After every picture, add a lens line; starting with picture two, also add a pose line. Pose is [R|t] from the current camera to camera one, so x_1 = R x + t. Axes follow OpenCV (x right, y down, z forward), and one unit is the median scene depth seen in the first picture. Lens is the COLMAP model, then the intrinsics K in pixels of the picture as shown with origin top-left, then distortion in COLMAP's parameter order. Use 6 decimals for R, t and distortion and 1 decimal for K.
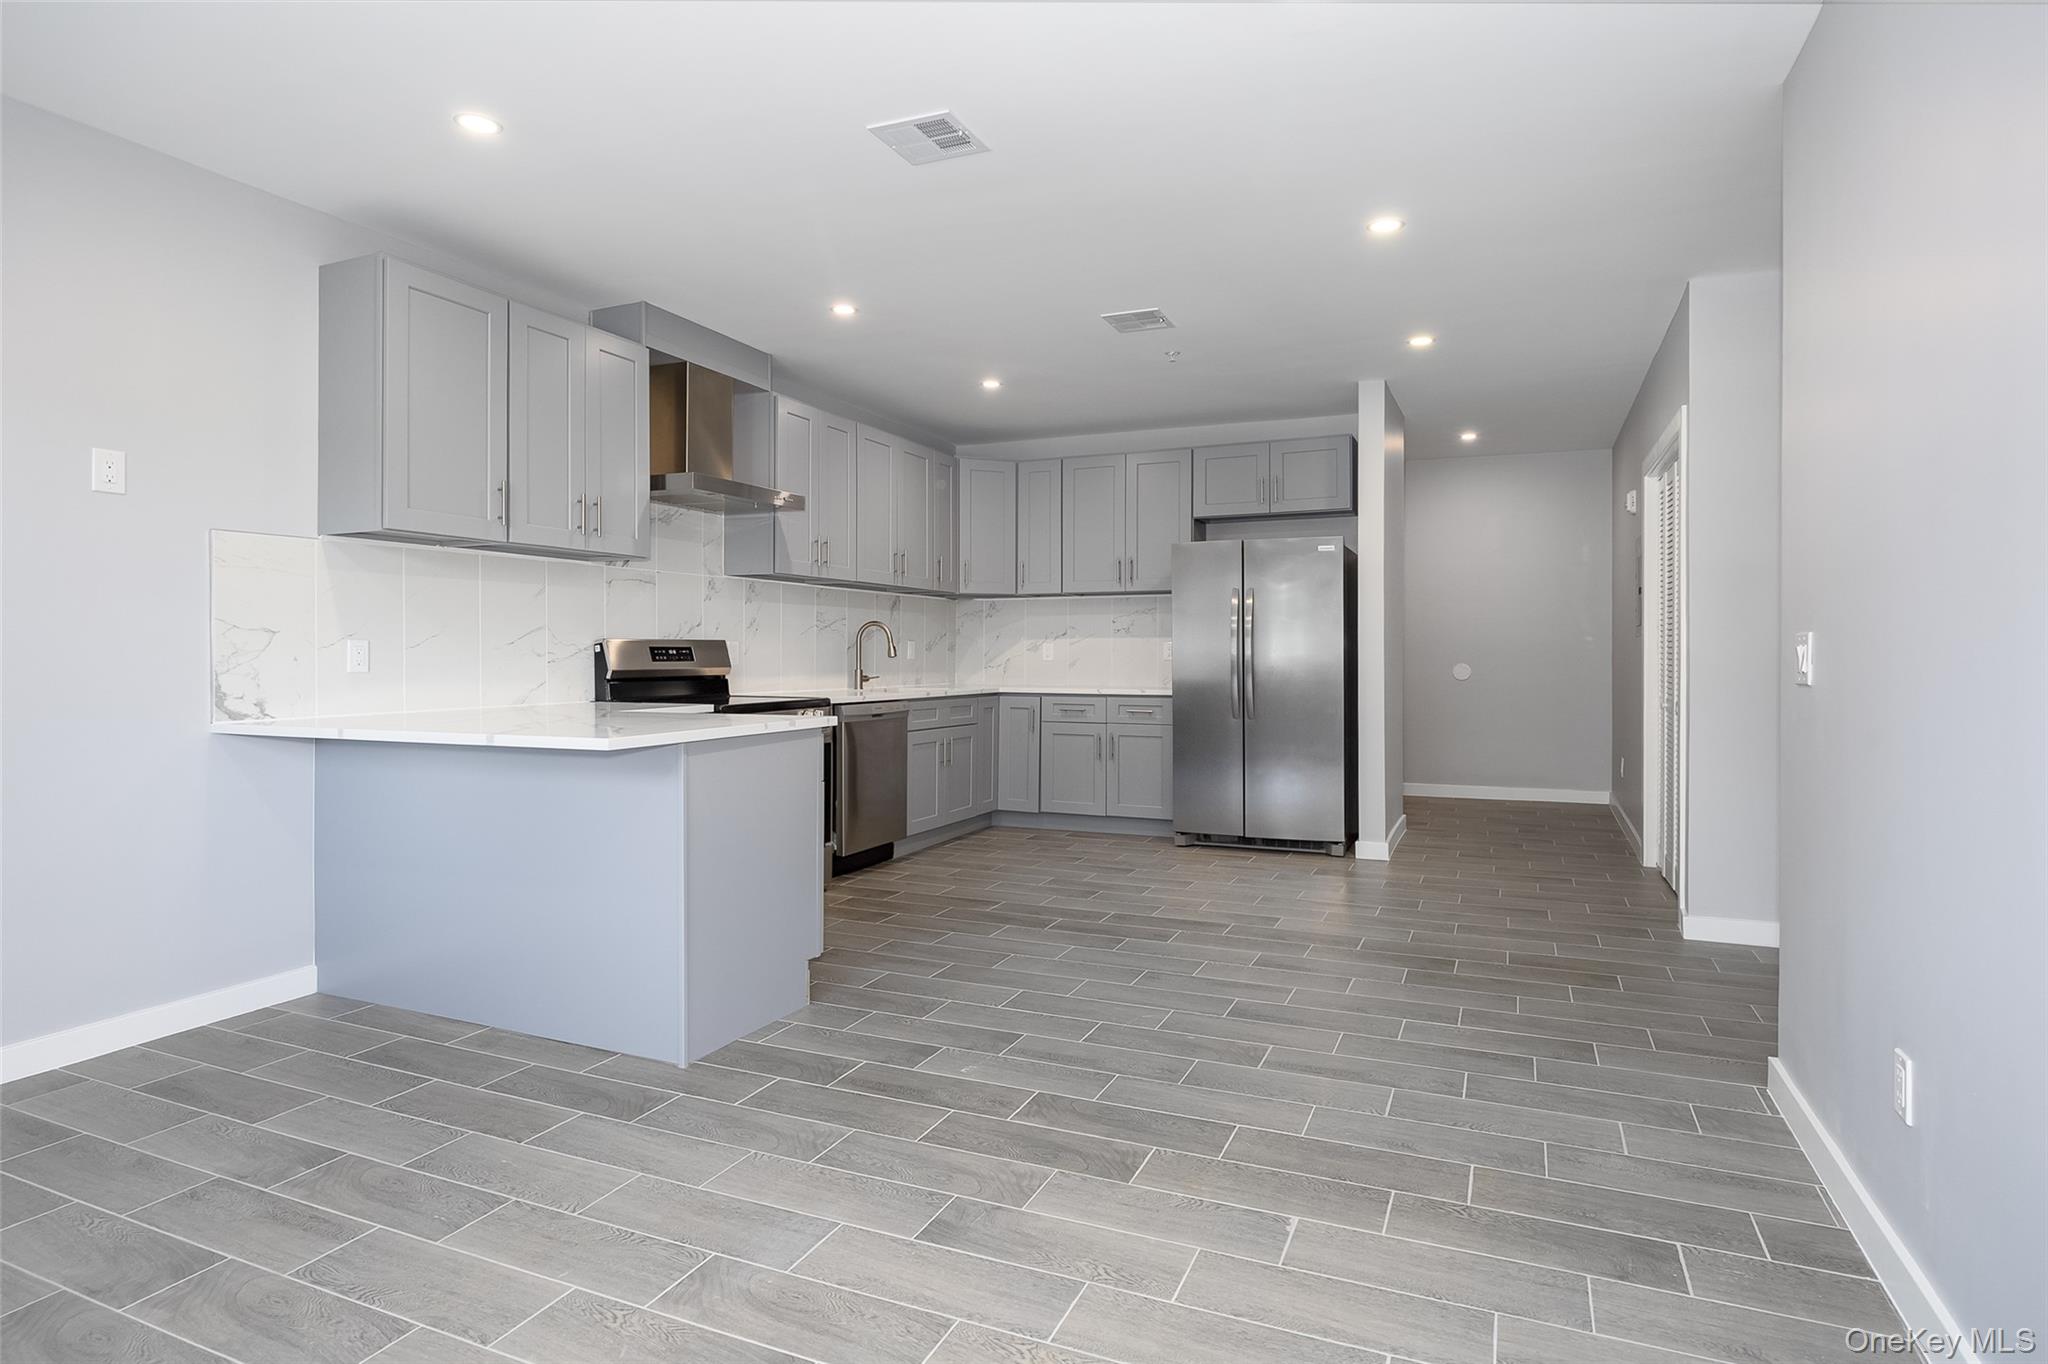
lens RADIAL K [[1083.2, 0, 1021.5], [0, 1083.2, 669.0], [0, 0, 1]] dist [-0.003561, -0.000201]
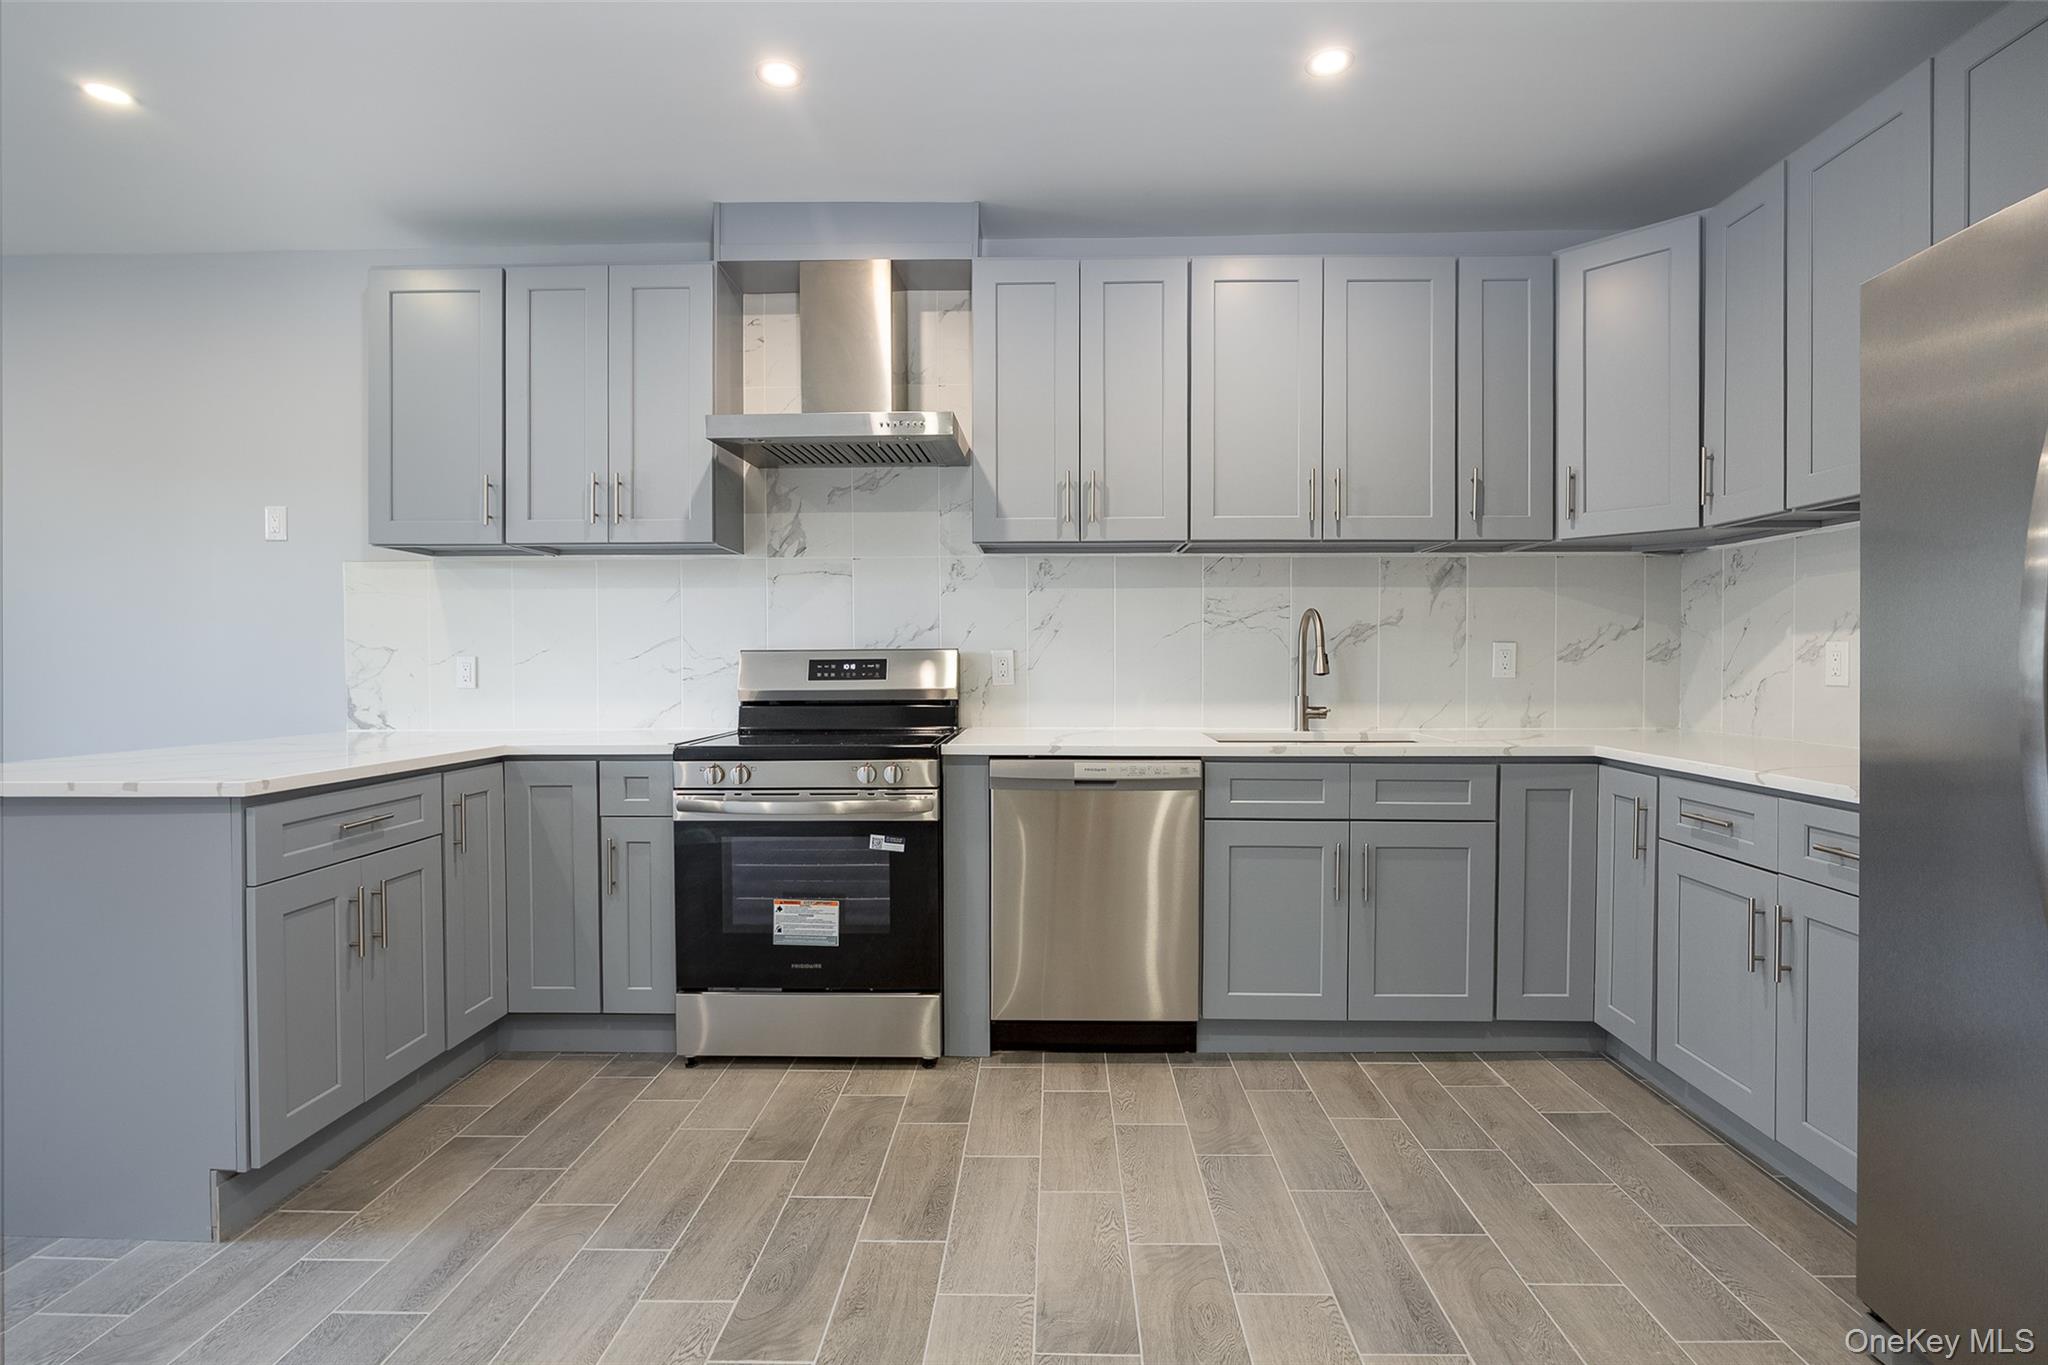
lens RADIAL K [[1025.5, 0, 1038.5], [0, 1025.5, 678.2], [0, 0, 1]] dist [-0.010657, -0.000631]
pose [[0.390422, 0.011281, -0.920567, 0.364243], [-0.010344, 0.999916, 0.007867, -0.014813], [0.920578, 0.006450, 0.390506, 0.850774]]
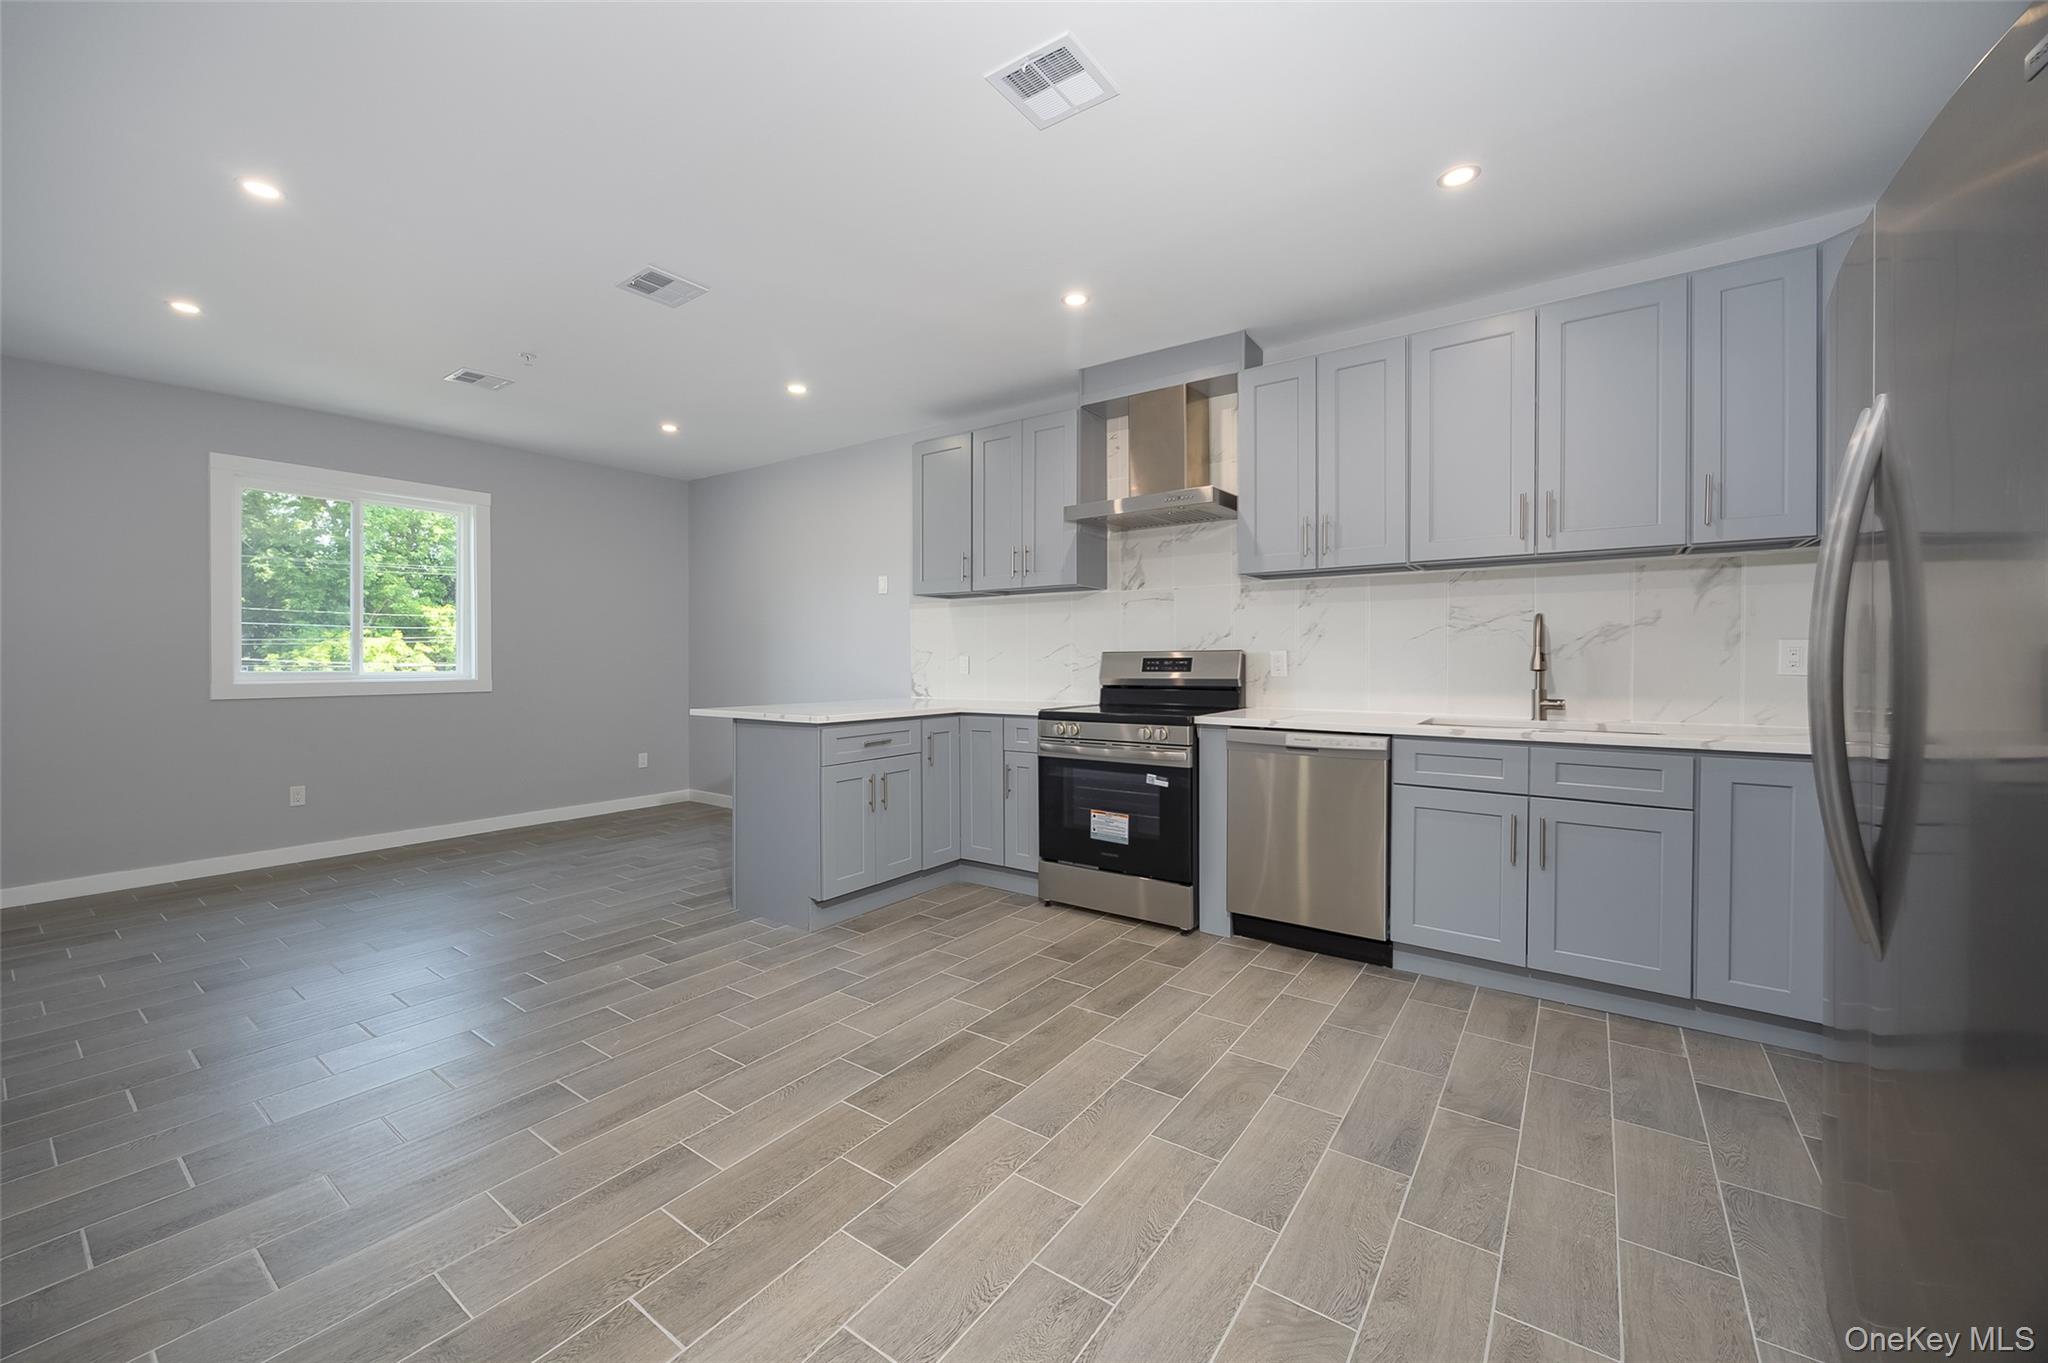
lens RADIAL K [[809.2, 0, 962.9], [0, 809.2, 667.4], [0, 0, 1]] dist [-0.007650, -0.000047]
pose [[-0.243499, 0.009093, -0.969858, 0.502935], [-0.011092, 0.999865, 0.012159, -0.018540], [0.969838, 0.013718, -0.243365, 1.001777]]
